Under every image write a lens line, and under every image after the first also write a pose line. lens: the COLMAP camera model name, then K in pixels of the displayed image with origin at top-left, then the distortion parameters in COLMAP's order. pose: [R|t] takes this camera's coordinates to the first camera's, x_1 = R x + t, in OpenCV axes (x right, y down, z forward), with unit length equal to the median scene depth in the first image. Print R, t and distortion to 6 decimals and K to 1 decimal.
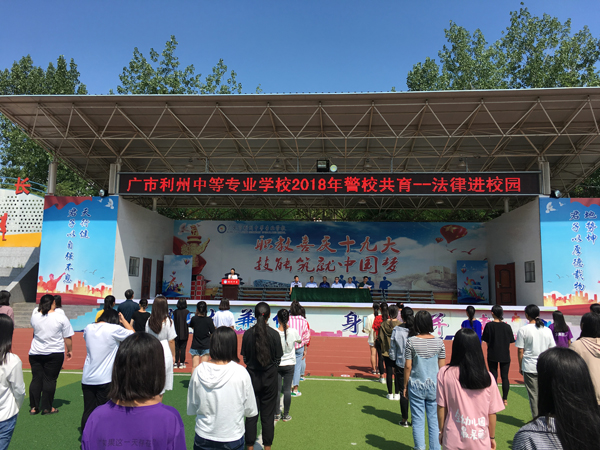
lens RADIAL K [[514.6, 0, 300.0], [0, 514.6, 225.0], [0, 0, 1]] dist [0.032928, -0.012963]
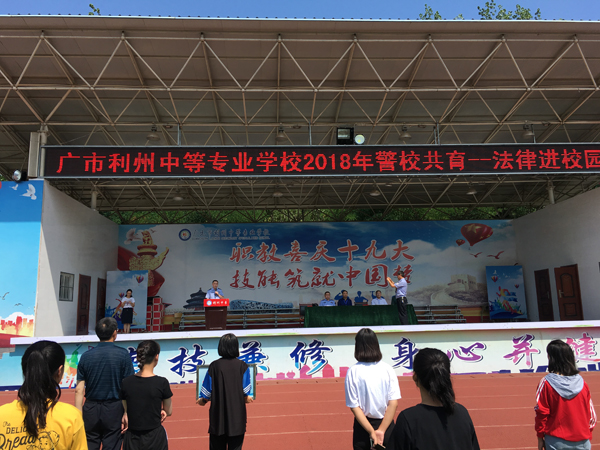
lens RADIAL K [[514.6, 0, 300.0], [0, 514.6, 225.0], [0, 0, 1]] dist [0.032928, -0.012963]
pose [[0.989557, -0.018193, 0.142990, -0.120420], [0.024330, 0.998851, -0.041286, 0.037132], [-0.142075, 0.044334, 0.988863, 0.293039]]
